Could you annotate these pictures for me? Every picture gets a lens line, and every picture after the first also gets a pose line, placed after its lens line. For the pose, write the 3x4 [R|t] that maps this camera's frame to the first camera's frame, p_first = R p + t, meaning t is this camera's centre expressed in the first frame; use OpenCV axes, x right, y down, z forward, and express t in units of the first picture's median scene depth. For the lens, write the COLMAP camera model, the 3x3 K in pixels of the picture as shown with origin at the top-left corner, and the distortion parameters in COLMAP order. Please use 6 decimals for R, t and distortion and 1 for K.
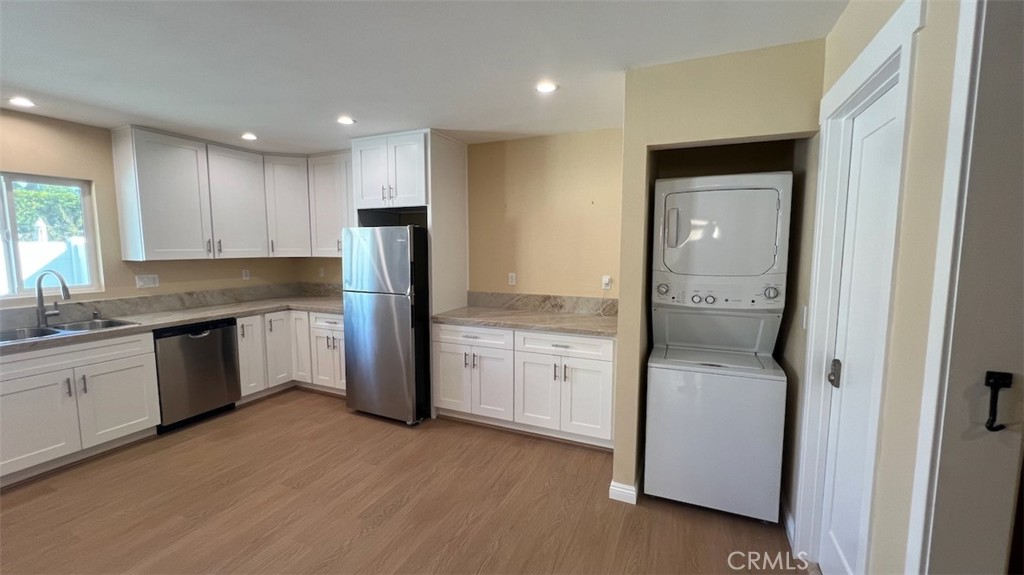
lens RADIAL K [[410.7, 0, 511.8], [0, 410.7, 285.9], [0, 0, 1]] dist [-0.000593, 0.000169]
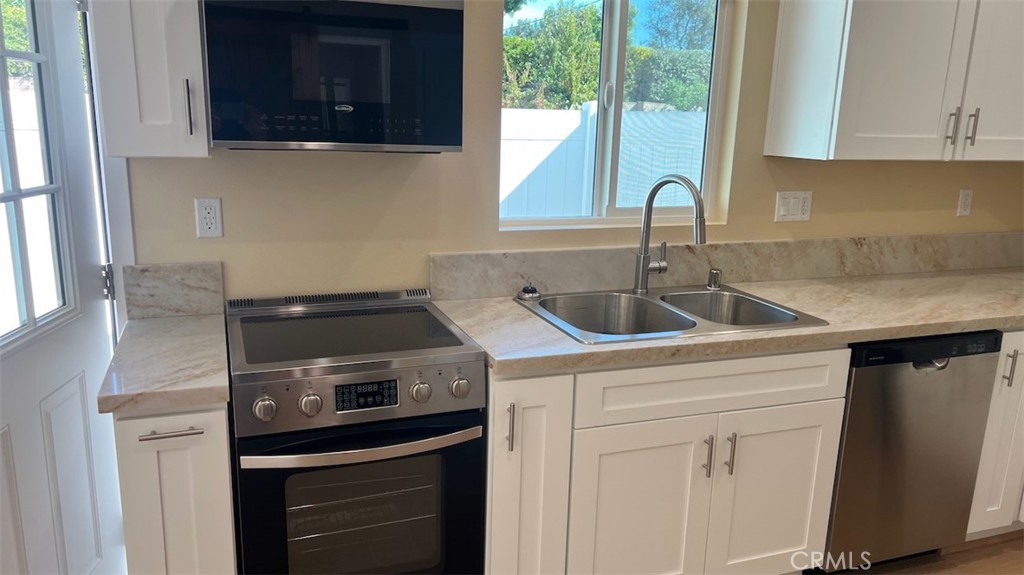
lens RADIAL K [[768.6, 0, 508.7], [0, 768.6, 294.9], [0, 0, 1]] dist [0.079189, -0.096573]
pose [[0.707716, 0.180207, -0.683128, -0.549984], [-0.097492, 0.982582, 0.158201, -0.020766], [0.699738, -0.045362, 0.712958, 0.220730]]
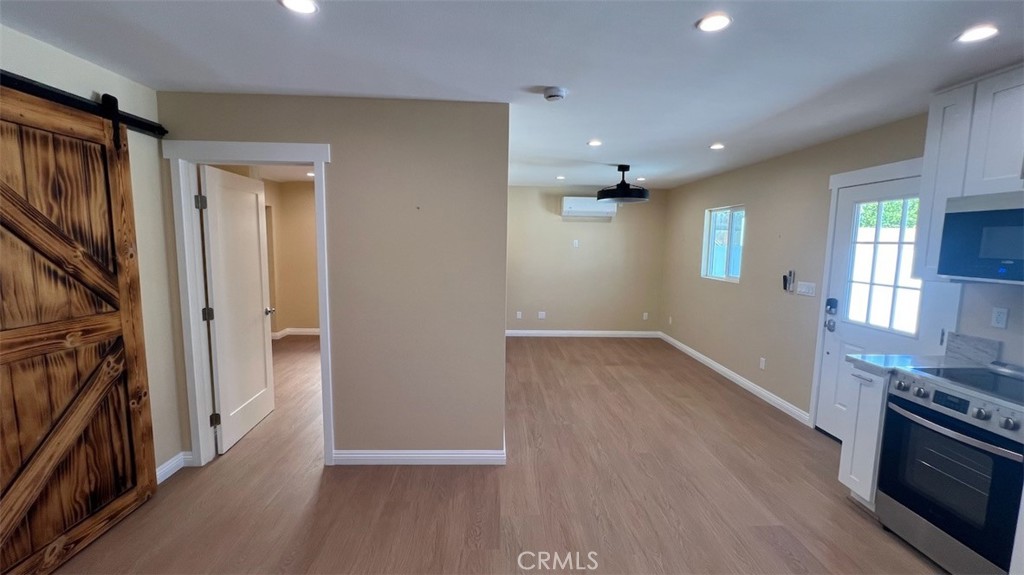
lens RADIAL K [[410.7, 0, 511.8], [0, 410.7, 285.9], [0, 0, 1]] dist [-0.000593, 0.000169]
pose [[-0.893743, 0.031761, -0.447453, -0.187838], [-0.061945, 0.979195, 0.193234, -0.085586], [0.444281, 0.200419, -0.873182, 0.720189]]
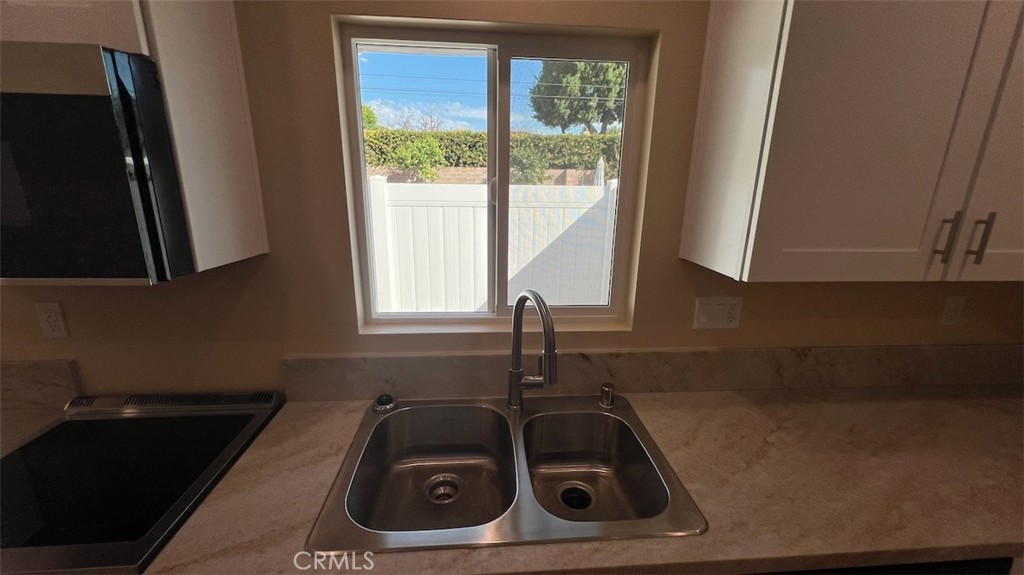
lens RADIAL K [[410.7, 0, 511.8], [0, 410.7, 285.9], [0, 0, 1]] dist [-0.000593, 0.000169]
pose [[0.485491, 0.235059, -0.842048, -0.692405], [-0.103049, 0.971848, 0.211879, -0.100886], [0.868147, -0.016093, 0.496046, 0.671739]]
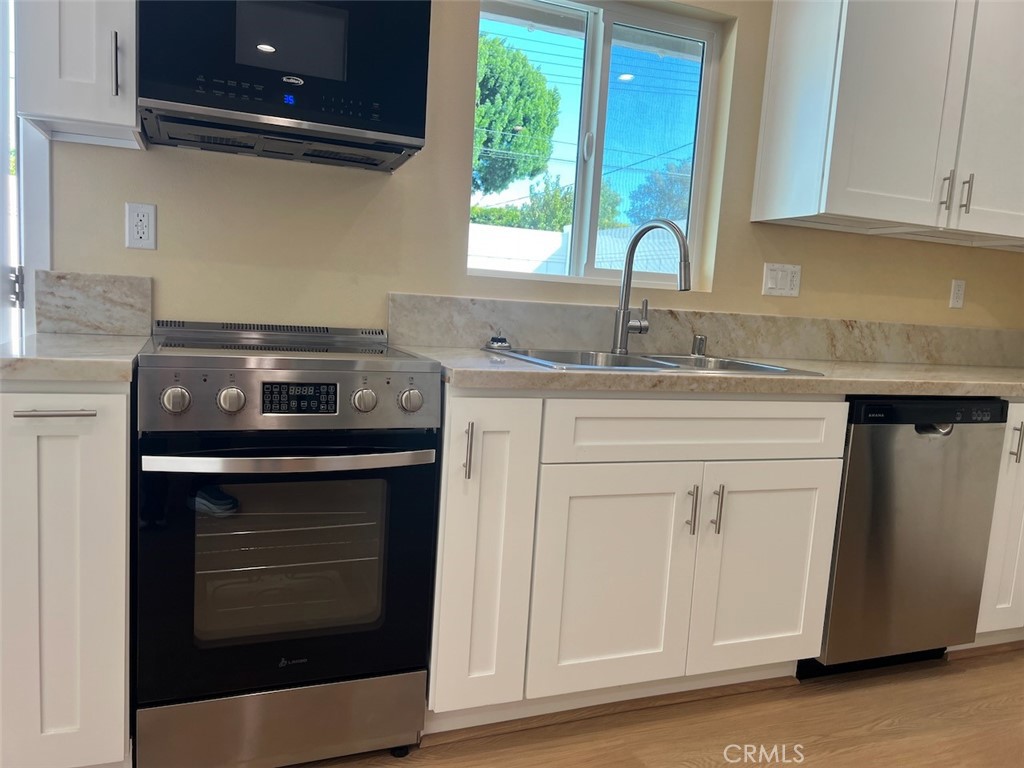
lens RADIAL K [[768.5, 0, 513.6], [0, 768.5, 390.2], [0, 0, 1]] dist [0.074671, -0.086262]
pose [[0.723840, 0.126486, -0.678275, -0.569050], [-0.130006, 0.990447, 0.045960, 0.098970], [0.677609, 0.054912, 0.733369, 0.278296]]
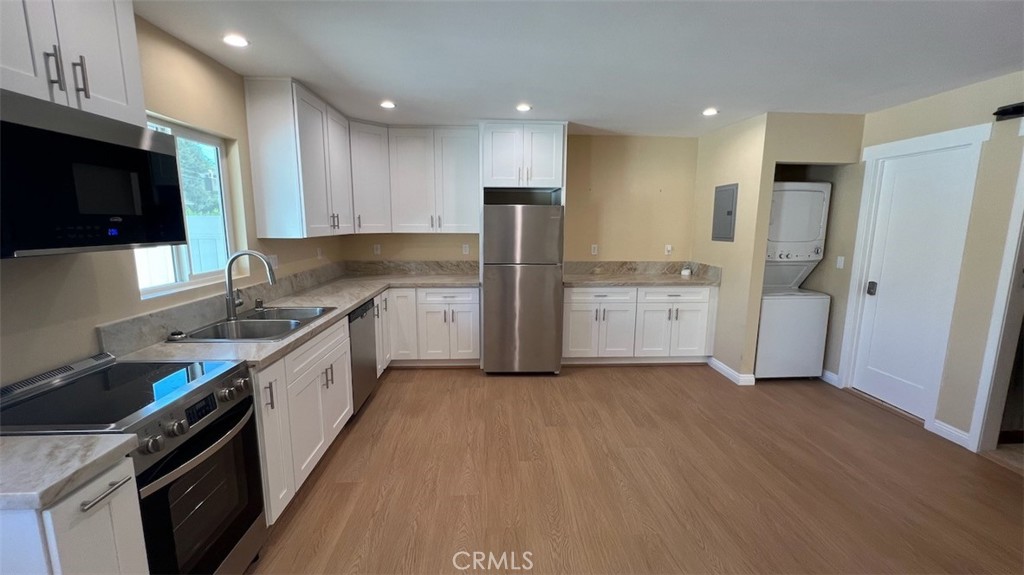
lens RADIAL K [[410.7, 0, 511.8], [0, 410.7, 285.9], [0, 0, 1]] dist [-0.000593, 0.000169]
pose [[0.887933, -0.065071, 0.455346, -0.871023], [0.038351, 0.996969, 0.067686, -0.001420], [-0.458370, -0.042638, 0.887738, 0.013726]]
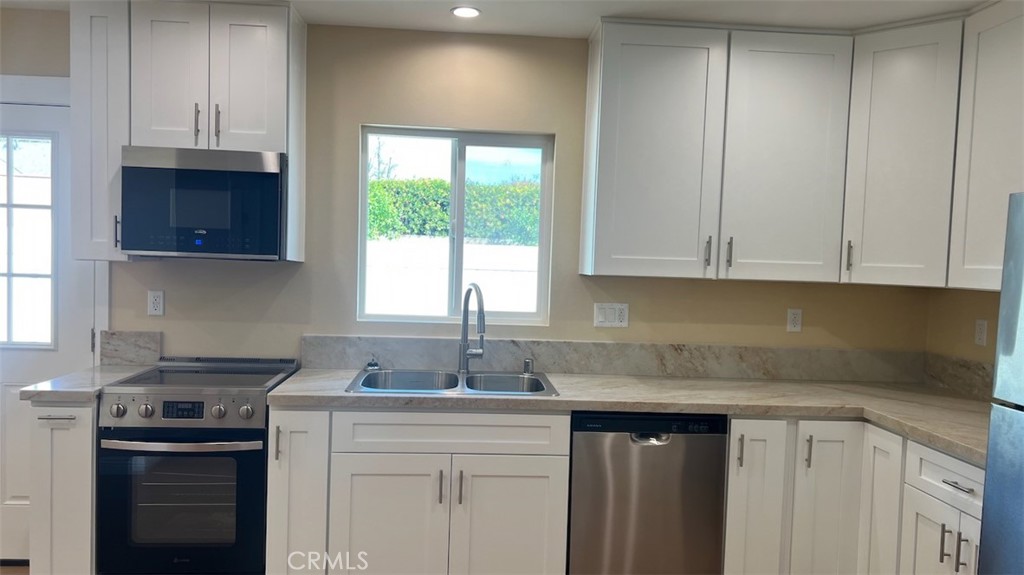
lens RADIAL K [[768.6, 0, 508.7], [0, 768.6, 294.9], [0, 0, 1]] dist [0.079189, -0.096573]
pose [[0.475268, 0.059620, -0.877819, -0.080855], [-0.119502, 0.992830, 0.002731, -0.025209], [0.871688, 0.103603, 0.478985, 0.420513]]
